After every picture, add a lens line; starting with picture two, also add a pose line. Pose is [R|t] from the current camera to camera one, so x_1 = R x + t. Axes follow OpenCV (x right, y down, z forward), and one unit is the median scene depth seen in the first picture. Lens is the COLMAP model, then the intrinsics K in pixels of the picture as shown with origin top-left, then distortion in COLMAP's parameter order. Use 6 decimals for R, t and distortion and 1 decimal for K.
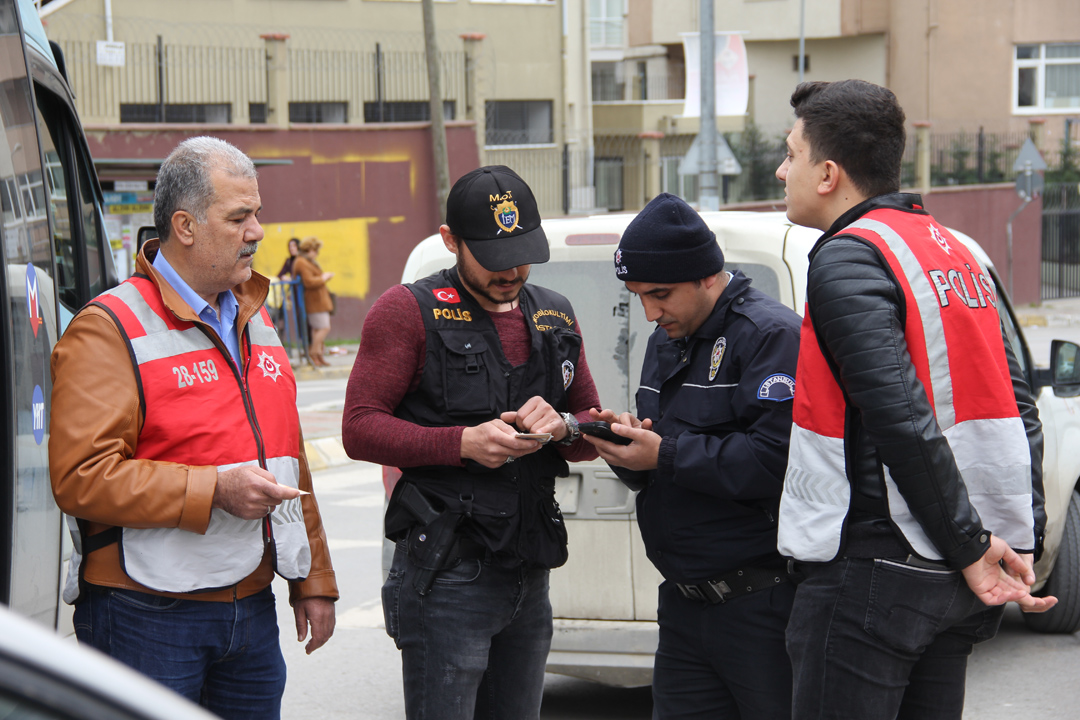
lens RADIAL K [[3106.0, 0, 540.0], [0, 3106.0, 360.0], [0, 0, 1]] dist [0.120099, 0.420413]
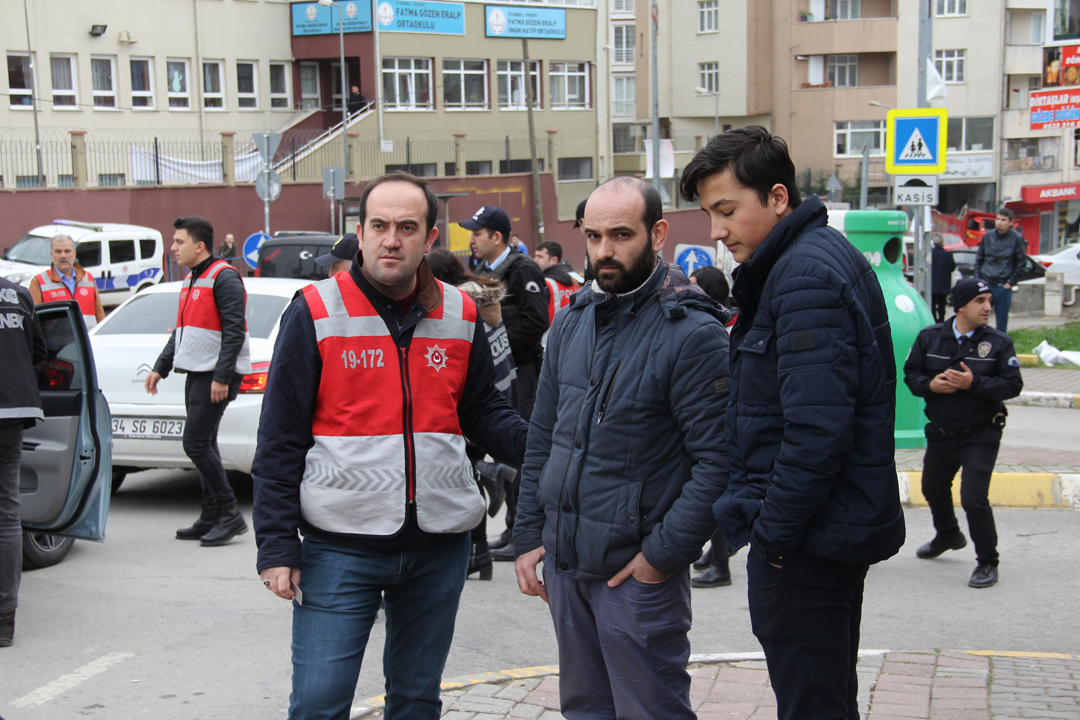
lens RADIAL K [[1854.5, 0, 540.0], [0, 1854.5, 360.0], [0, 0, 1]] dist [0.013458, 0.015936]
pose [[0.999561, 0.001277, -0.029591, 0.007025], [-0.000092, 0.999199, 0.040020, -0.000116], [0.029618, -0.039999, 0.998761, -0.242030]]
